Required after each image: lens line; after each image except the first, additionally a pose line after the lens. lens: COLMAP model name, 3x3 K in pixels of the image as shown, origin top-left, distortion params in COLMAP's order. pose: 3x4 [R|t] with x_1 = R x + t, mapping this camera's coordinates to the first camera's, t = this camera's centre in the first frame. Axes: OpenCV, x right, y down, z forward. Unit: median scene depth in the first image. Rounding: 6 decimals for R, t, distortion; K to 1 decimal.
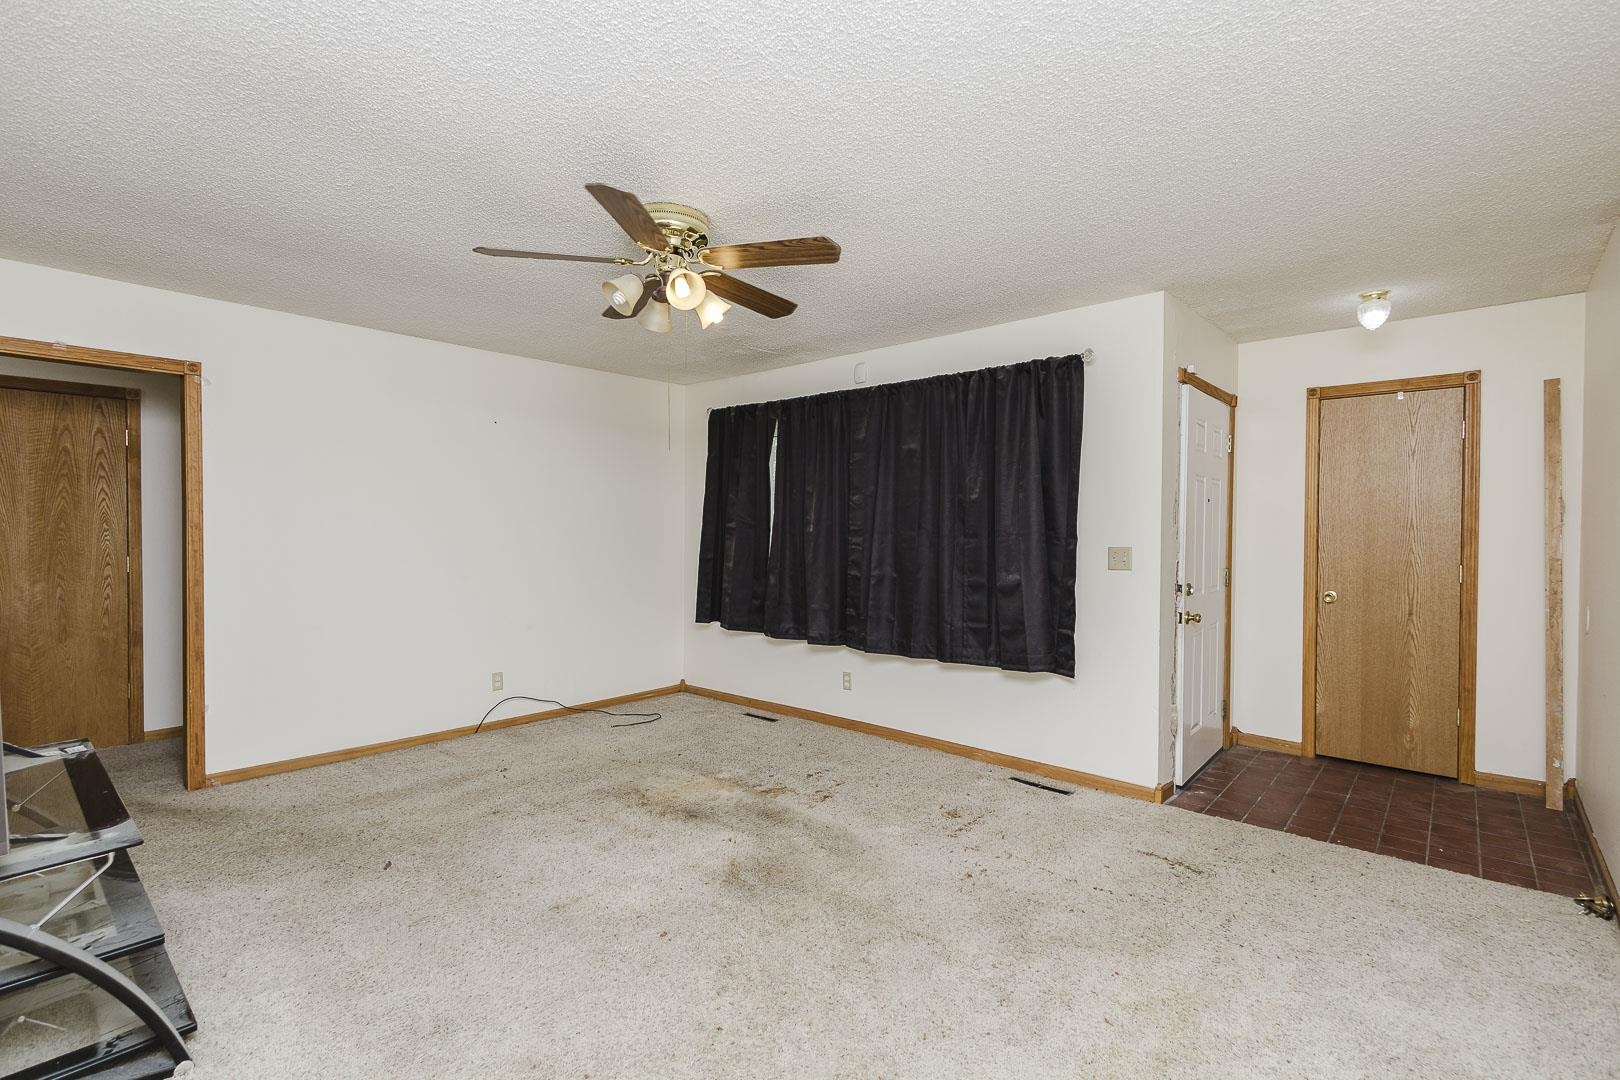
lens RADIAL K [[740.4, 0, 820.1], [0, 740.4, 545.6], [0, 0, 1]] dist [0.008630, -0.004429]
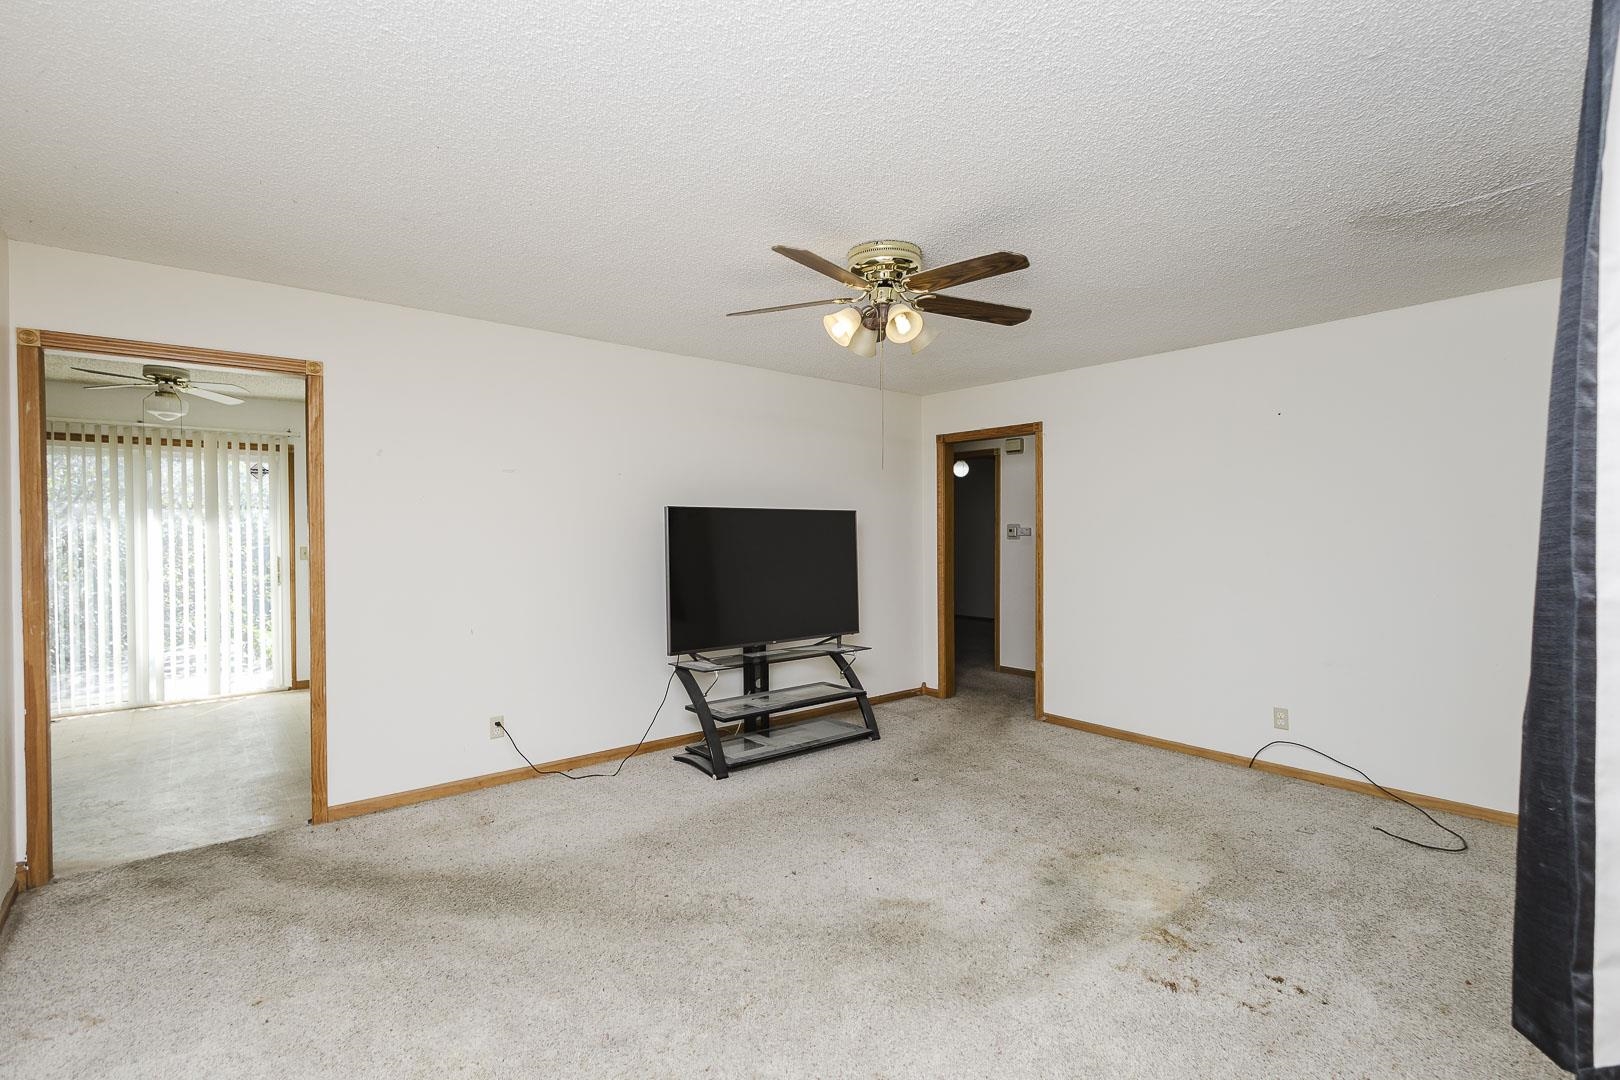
lens RADIAL K [[740.4, 0, 794.5], [0, 740.4, 538.0], [0, 0, 1]] dist [0.008630, -0.004429]
pose [[-0.162623, 0.012546, -0.986609, 0.662837], [-0.012981, 0.999805, 0.014853, -0.040567], [0.986603, 0.015223, -0.162428, 0.774906]]
